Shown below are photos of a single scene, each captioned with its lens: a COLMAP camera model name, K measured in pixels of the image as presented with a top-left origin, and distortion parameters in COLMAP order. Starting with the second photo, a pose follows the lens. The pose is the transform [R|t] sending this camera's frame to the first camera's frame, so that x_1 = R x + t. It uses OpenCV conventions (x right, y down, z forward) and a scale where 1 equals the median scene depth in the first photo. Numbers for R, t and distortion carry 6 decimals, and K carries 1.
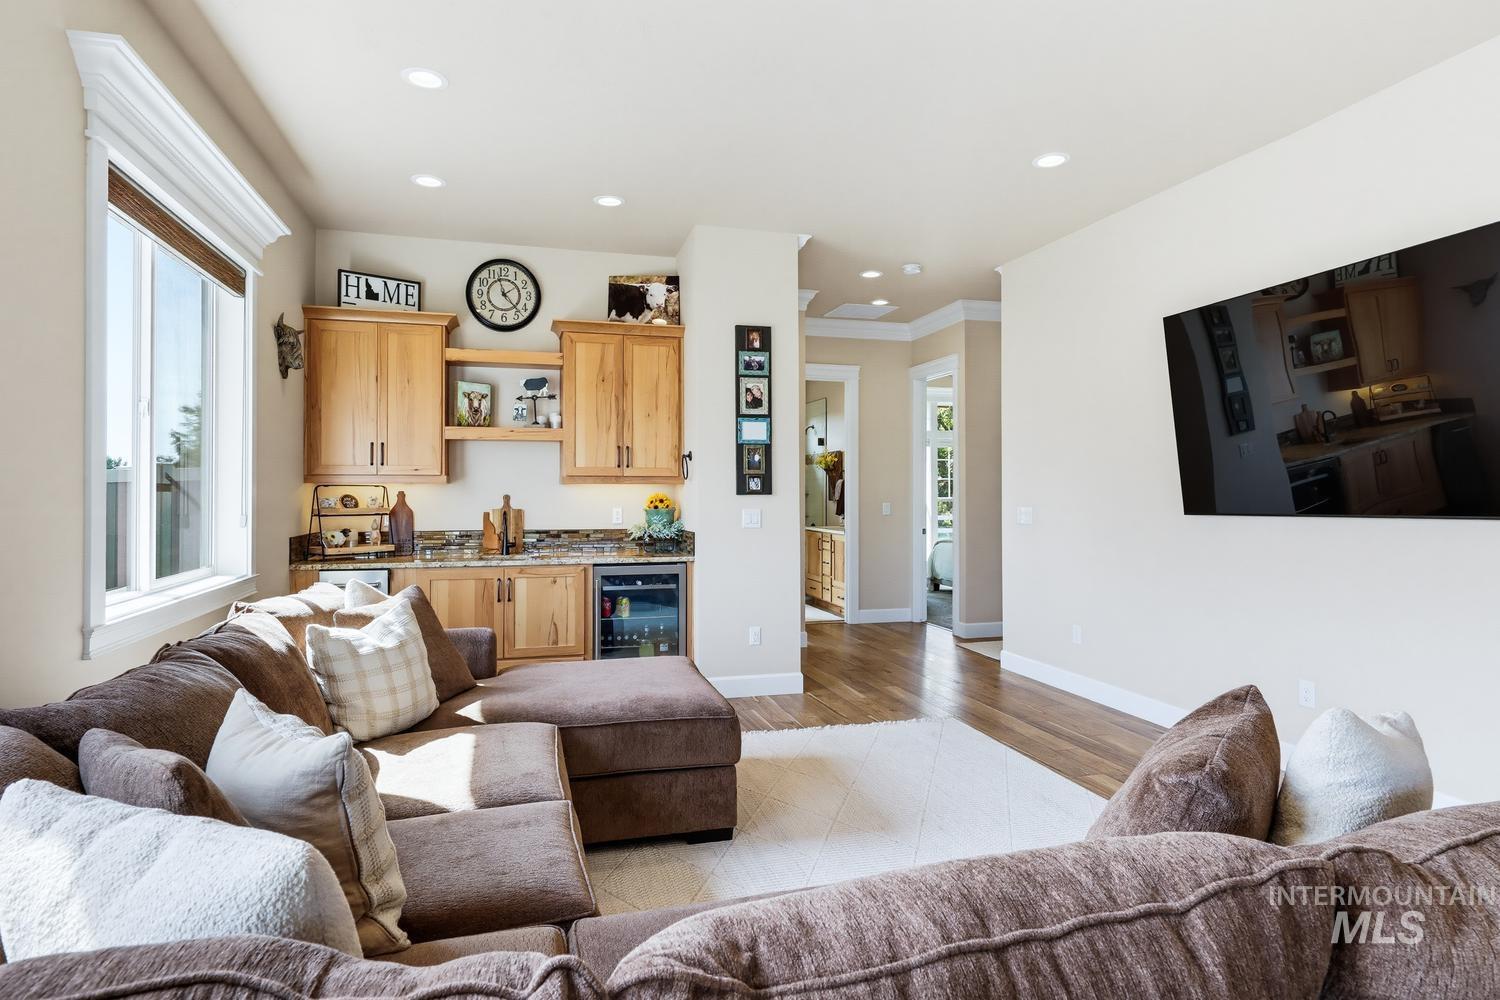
lens RADIAL K [[850.4, 0, 748.6], [0, 850.4, 492.0], [0, 0, 1]] dist [-0.020405, -0.000626]
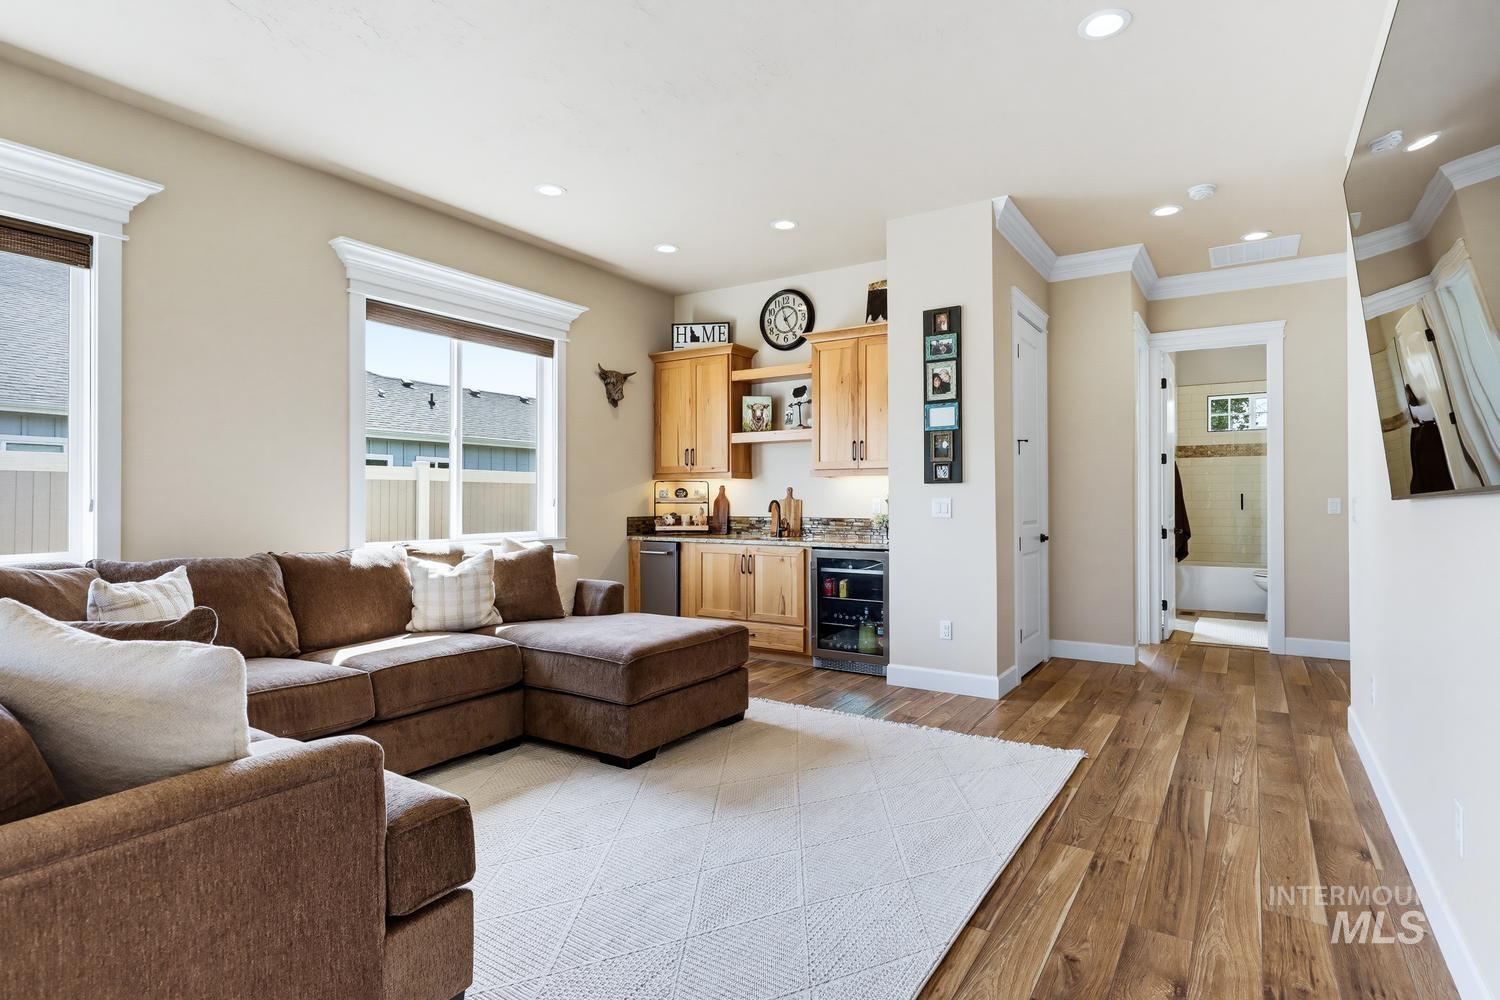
lens RADIAL K [[781.6, 0, 715.6], [0, 781.6, 499.7], [0, 0, 1]] dist [-0.000923, 0.000767]
pose [[0.646421, -0.001470, -0.762979, 0.515326], [0.001035, 0.999999, -0.001050, 0.022710], [0.762980, -0.000111, 0.646422, 0.228475]]
